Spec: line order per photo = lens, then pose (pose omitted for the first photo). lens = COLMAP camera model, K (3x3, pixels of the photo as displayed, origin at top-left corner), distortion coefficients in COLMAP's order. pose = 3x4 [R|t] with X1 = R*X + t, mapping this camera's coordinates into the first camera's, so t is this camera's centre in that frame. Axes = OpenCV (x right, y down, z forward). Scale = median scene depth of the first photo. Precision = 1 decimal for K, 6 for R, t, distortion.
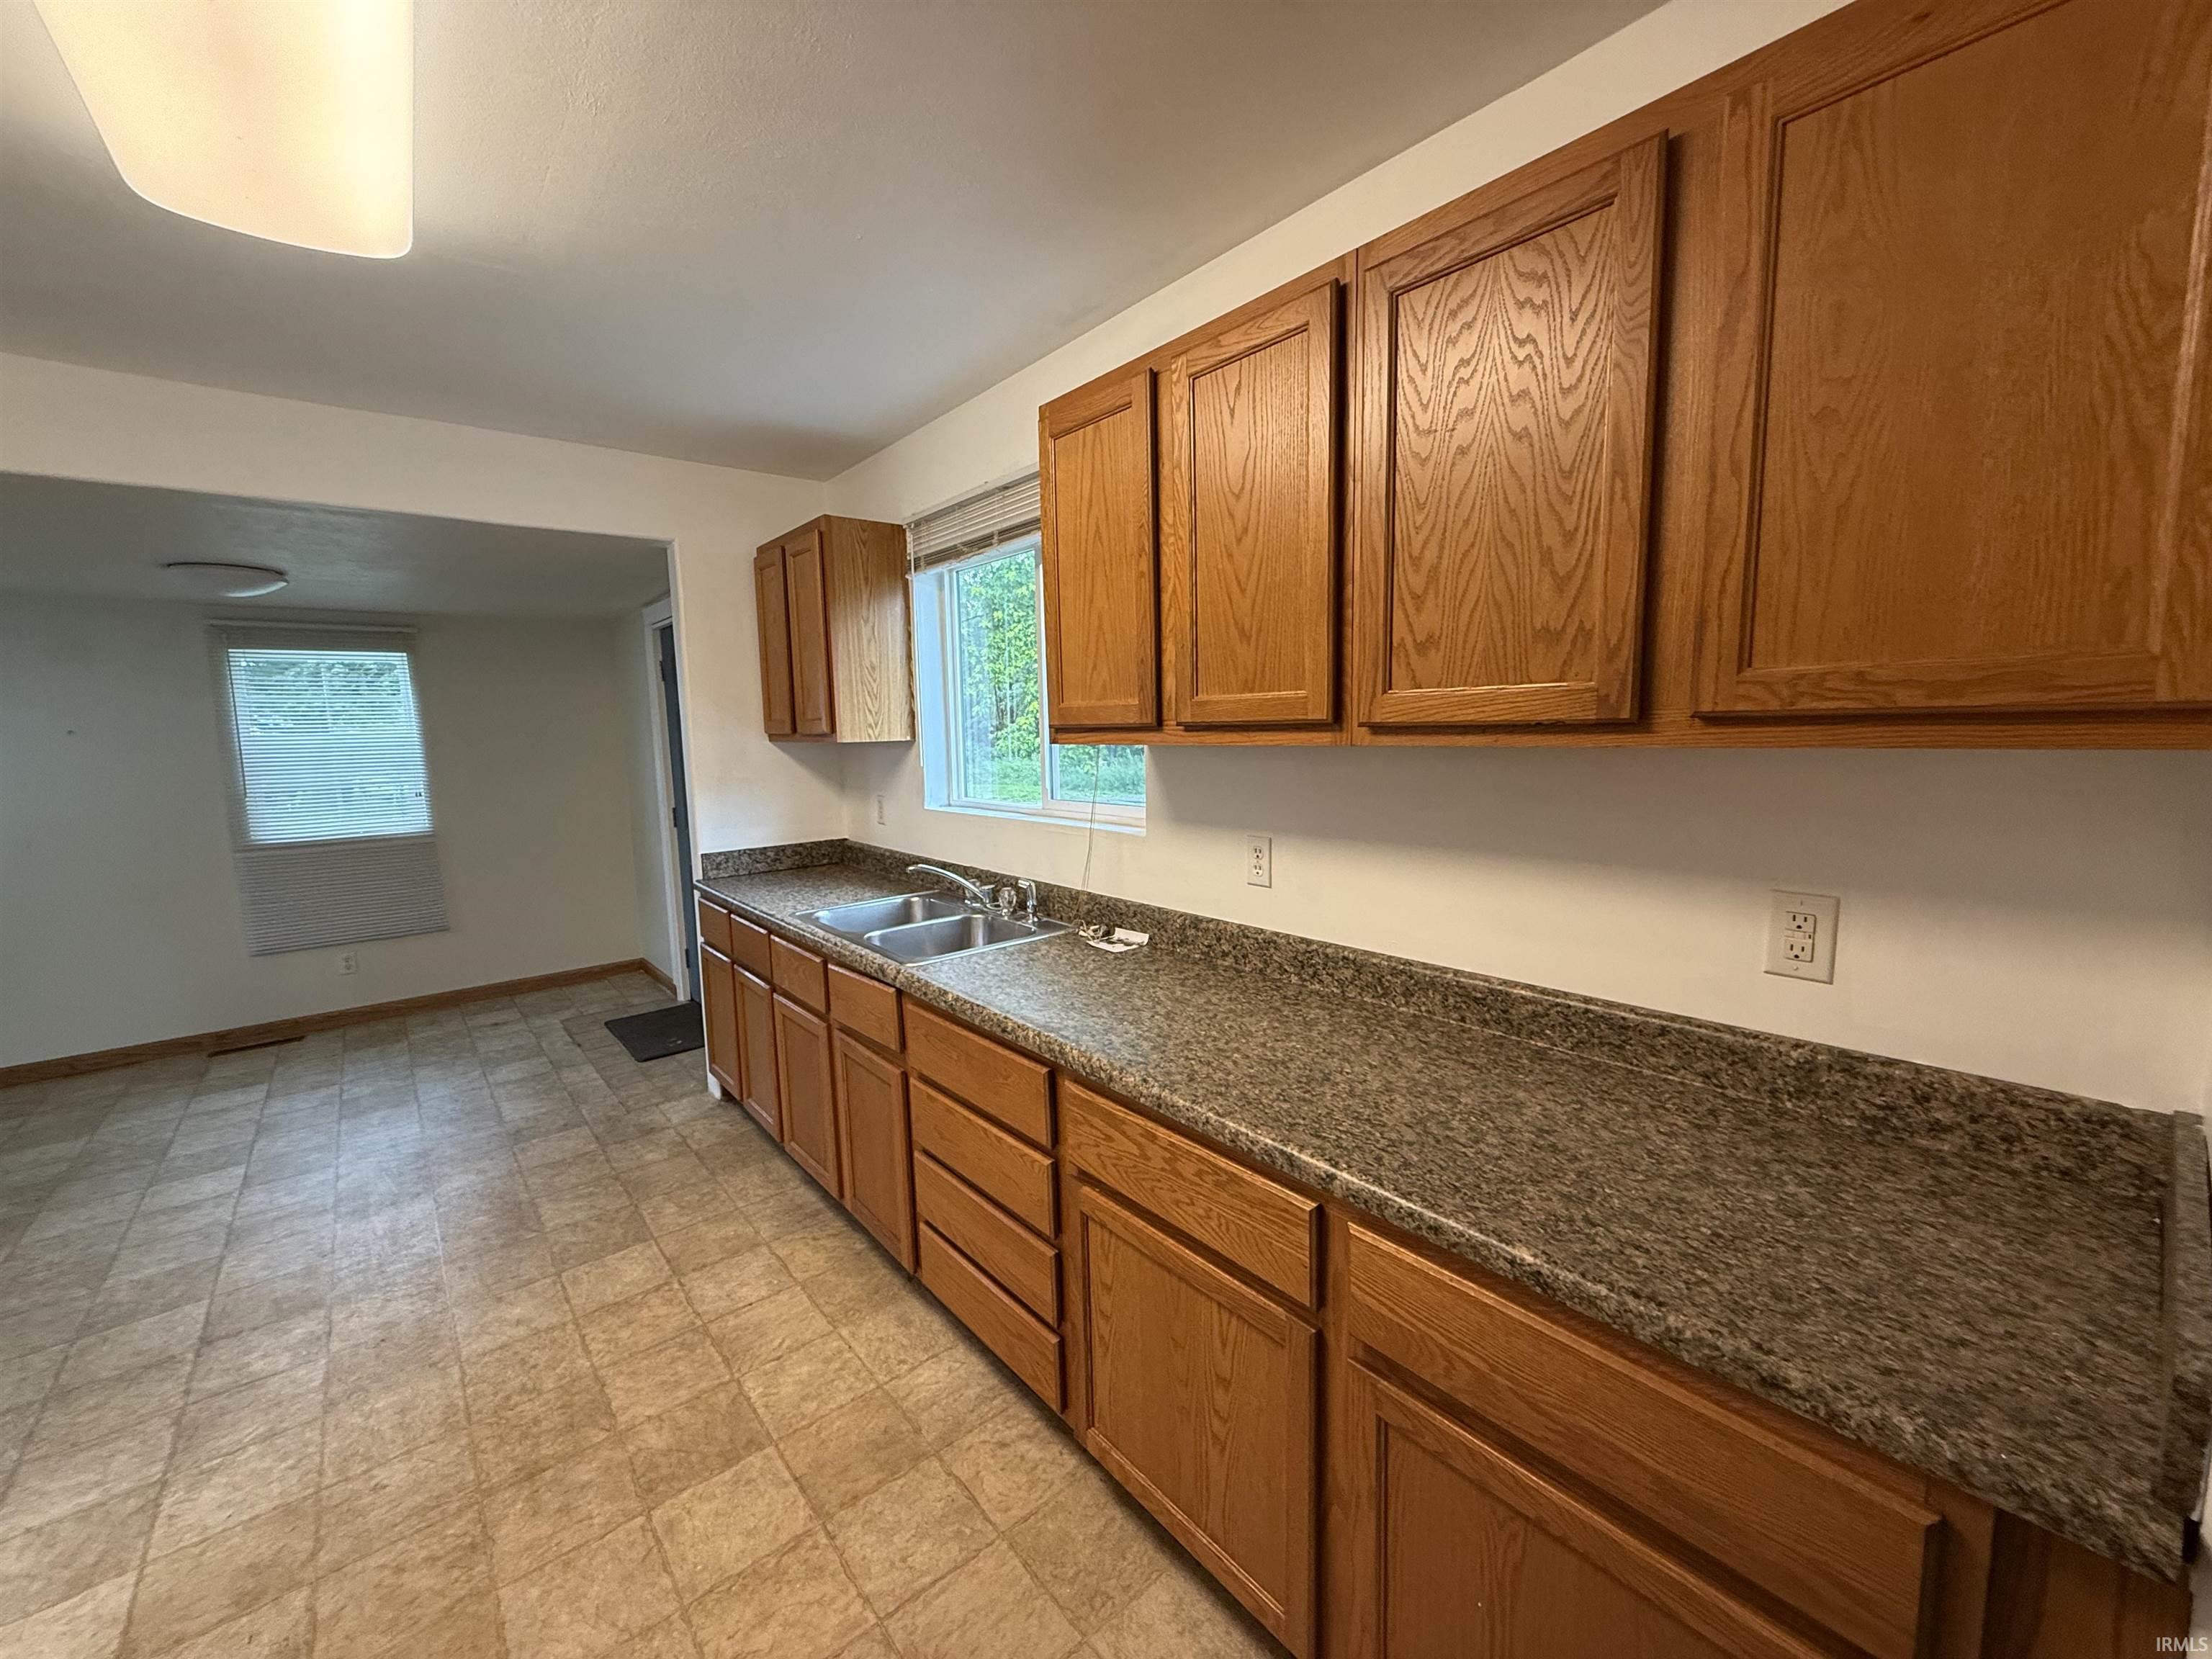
lens RADIAL K [[881.7, 0, 1102.2], [0, 881.7, 829.2], [0, 0, 1]] dist [-0.000339, 0.000501]
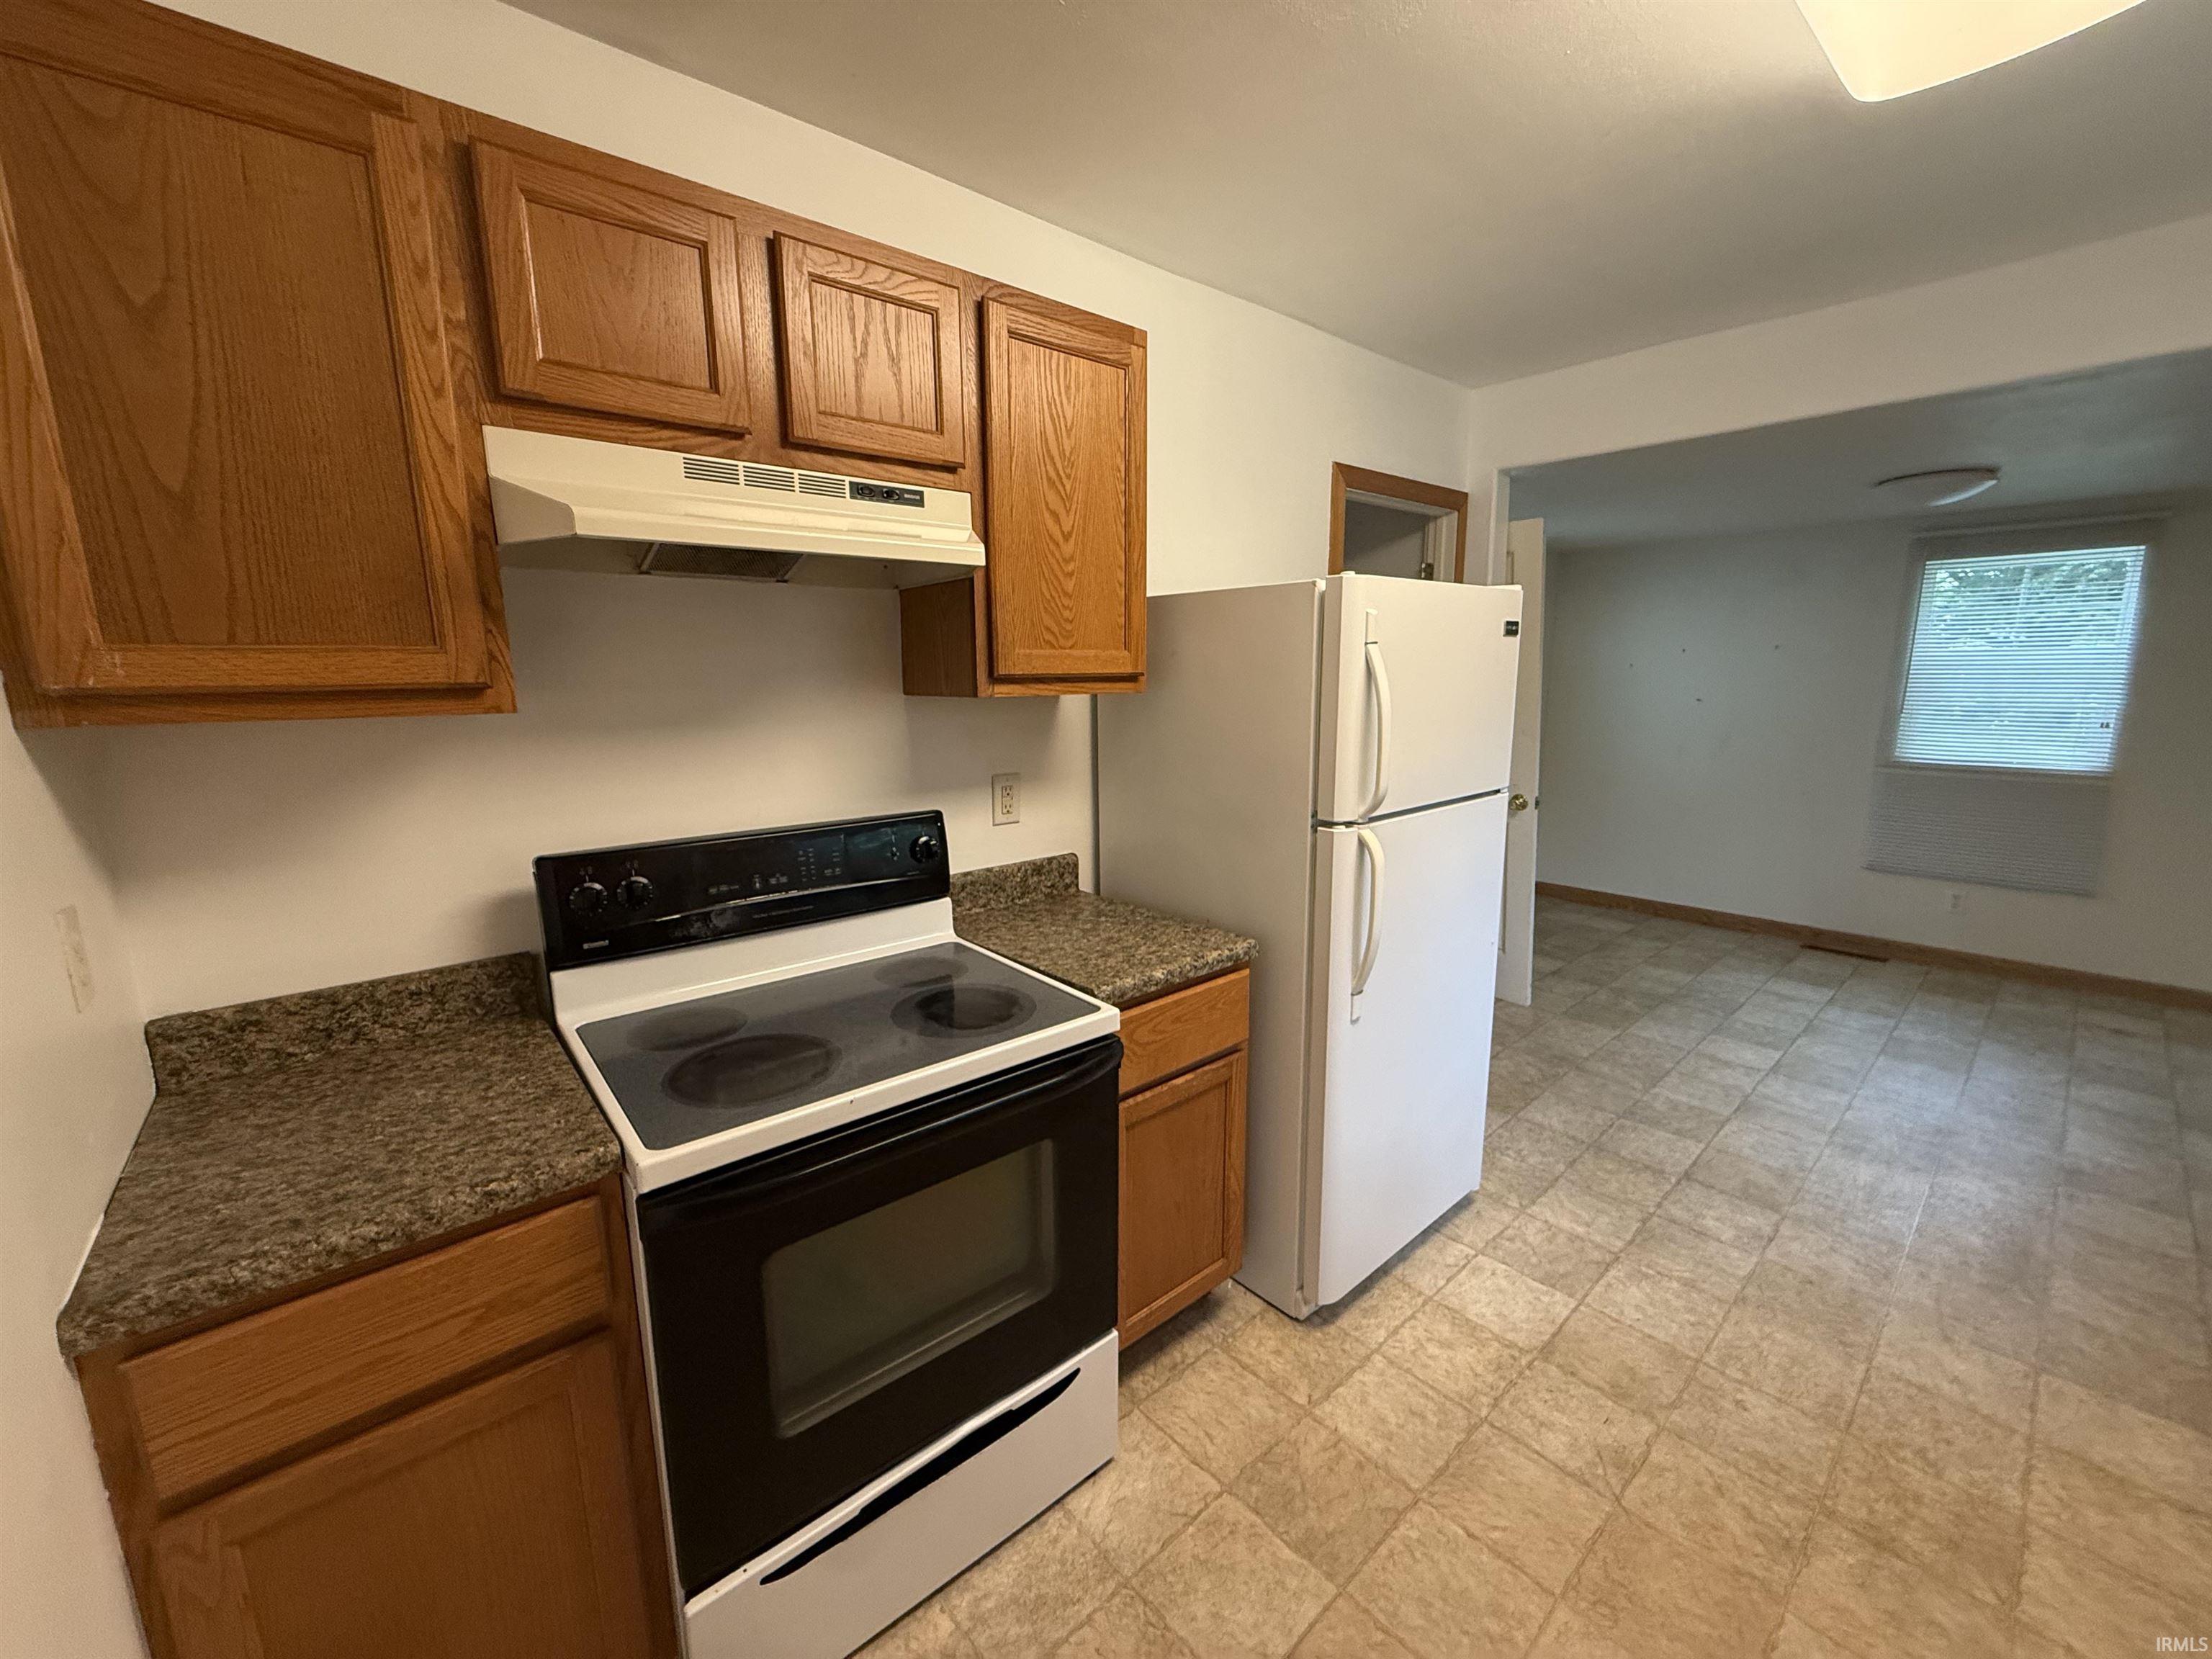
lens RADIAL K [[881.7, 0, 1102.2], [0, 881.7, 829.2], [0, 0, 1]] dist [-0.000339, 0.000501]
pose [[0.029051, 0.202548, -0.978841, 0.016994], [-0.108476, 0.974110, 0.198350, -0.020261], [0.993675, 0.100418, 0.050271, 0.155388]]
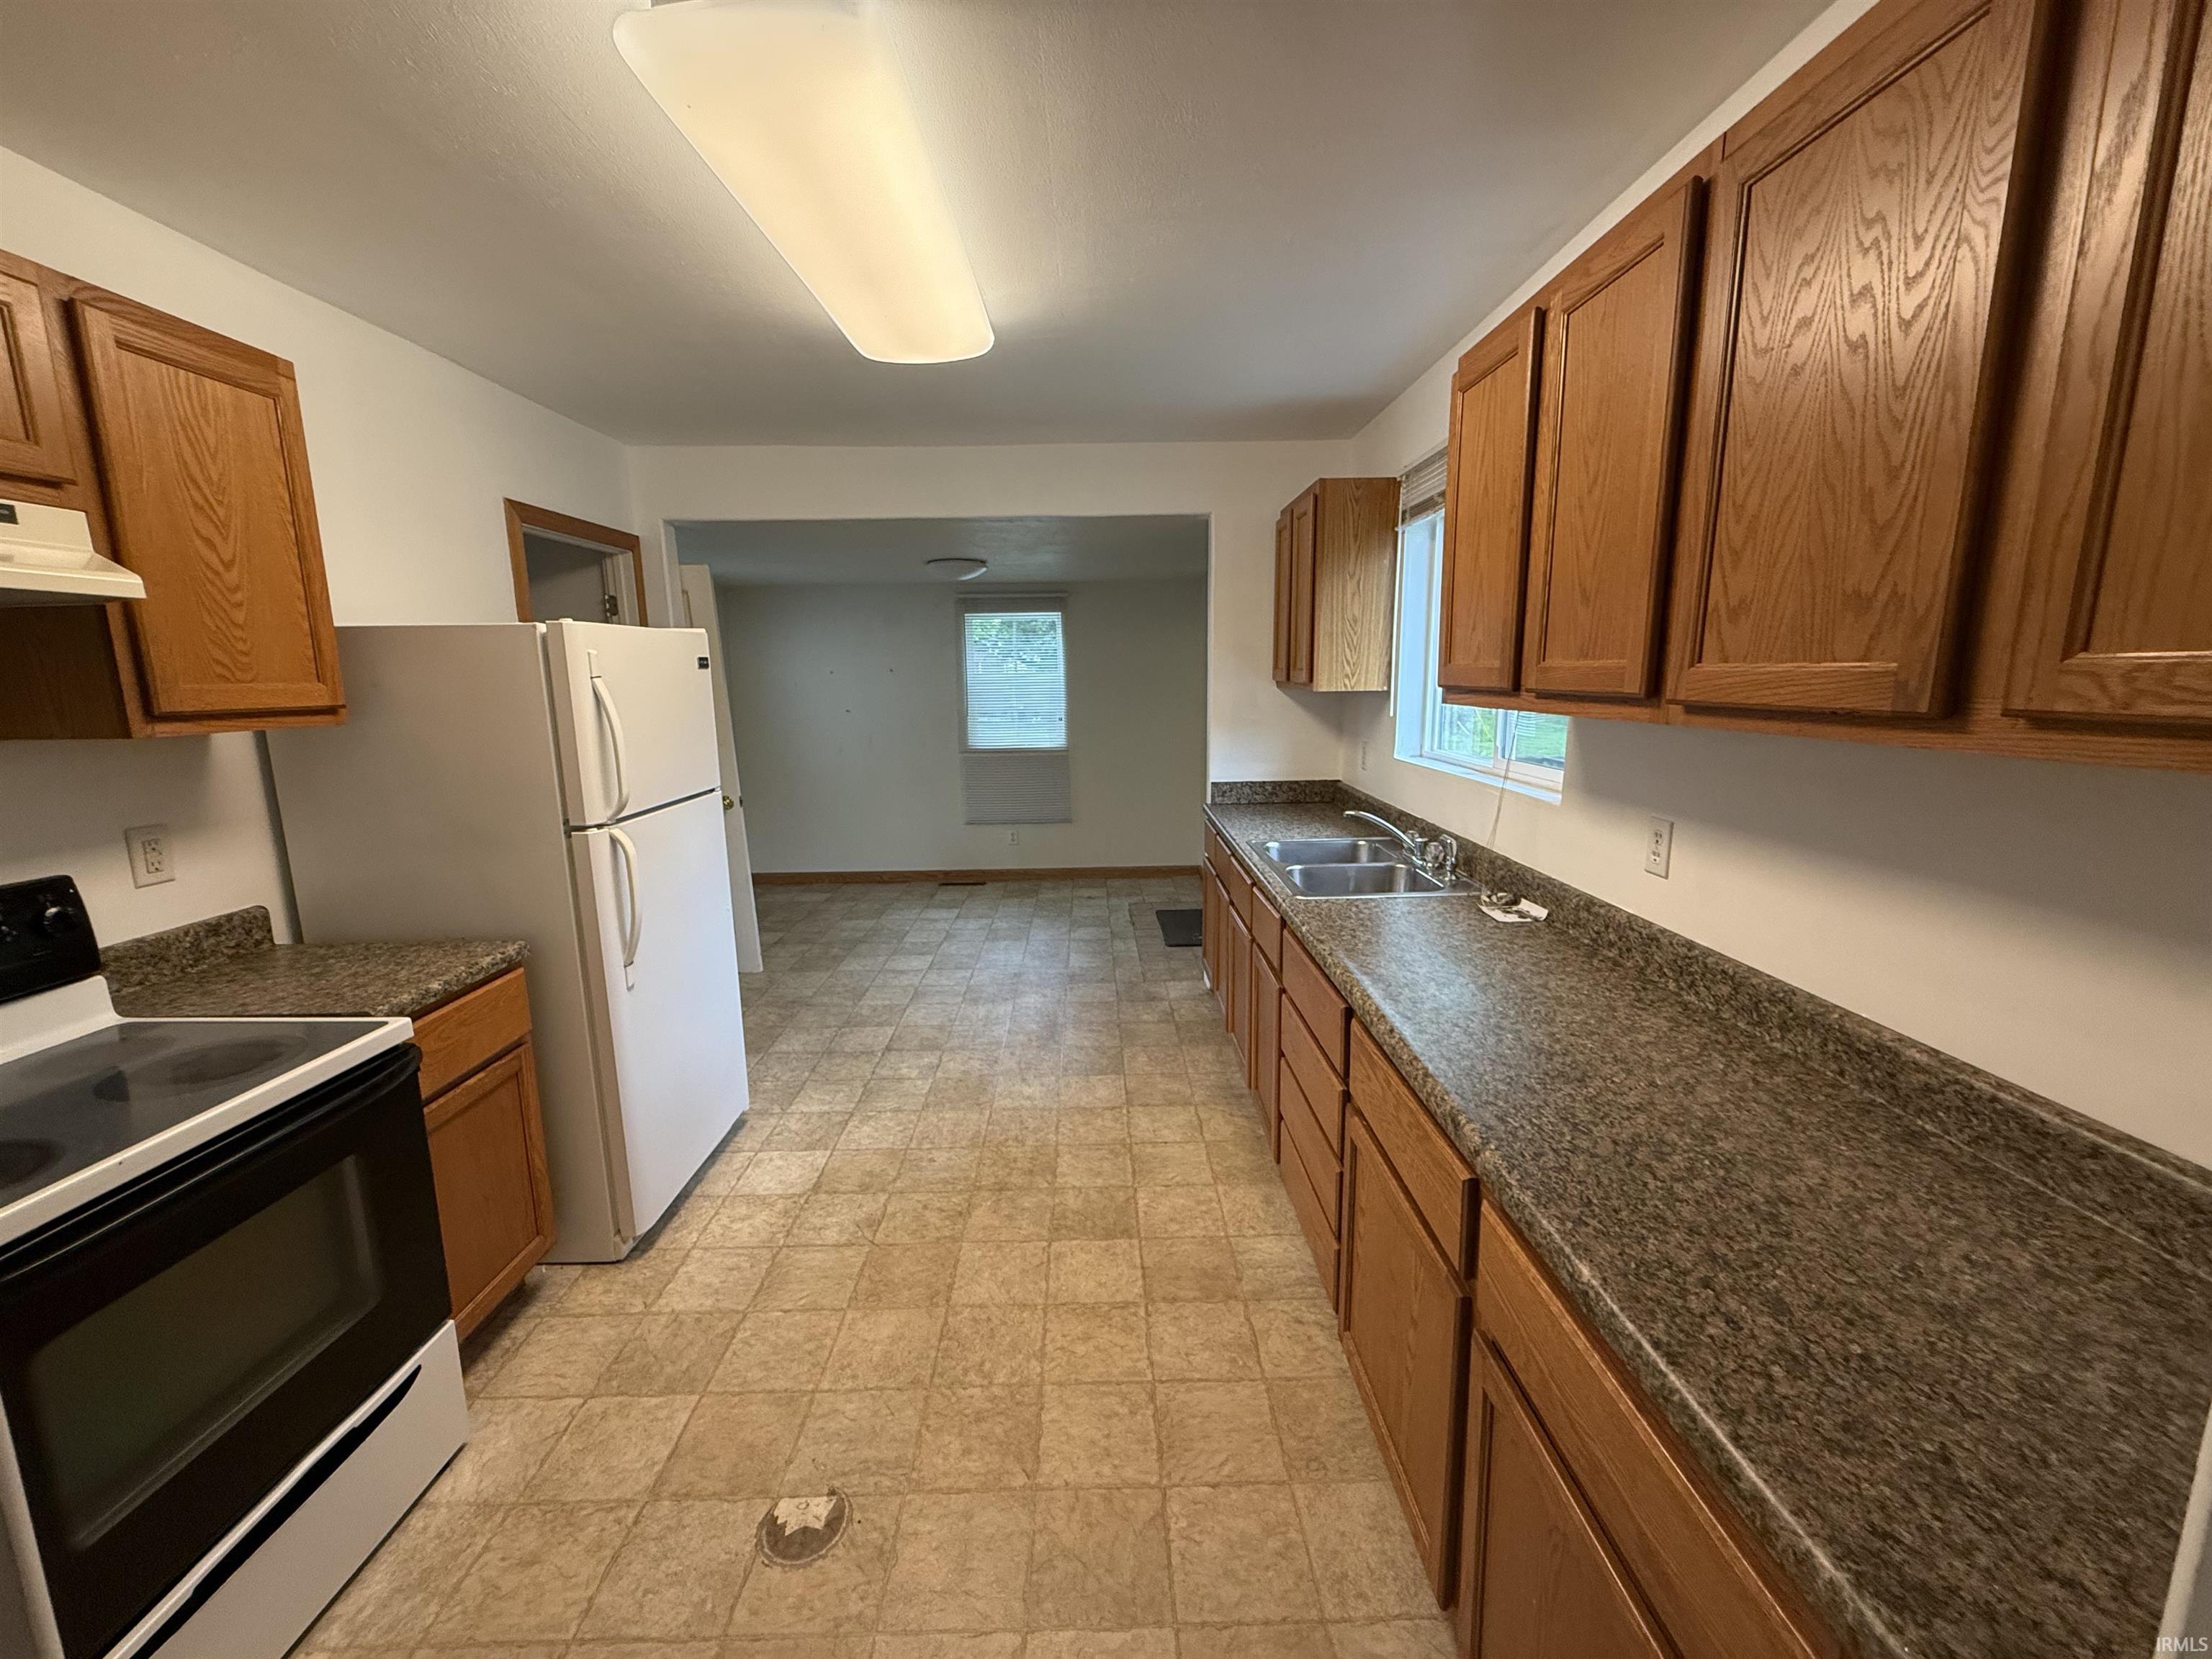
lens RADIAL K [[881.7, 0, 1102.2], [0, 881.7, 829.2], [0, 0, 1]] dist [-0.000339, 0.000501]
pose [[0.777462, 0.123359, -0.616713, 0.332725], [-0.079525, 0.991987, 0.098170, -0.027128], [0.623882, -0.027280, 0.781042, -0.035273]]
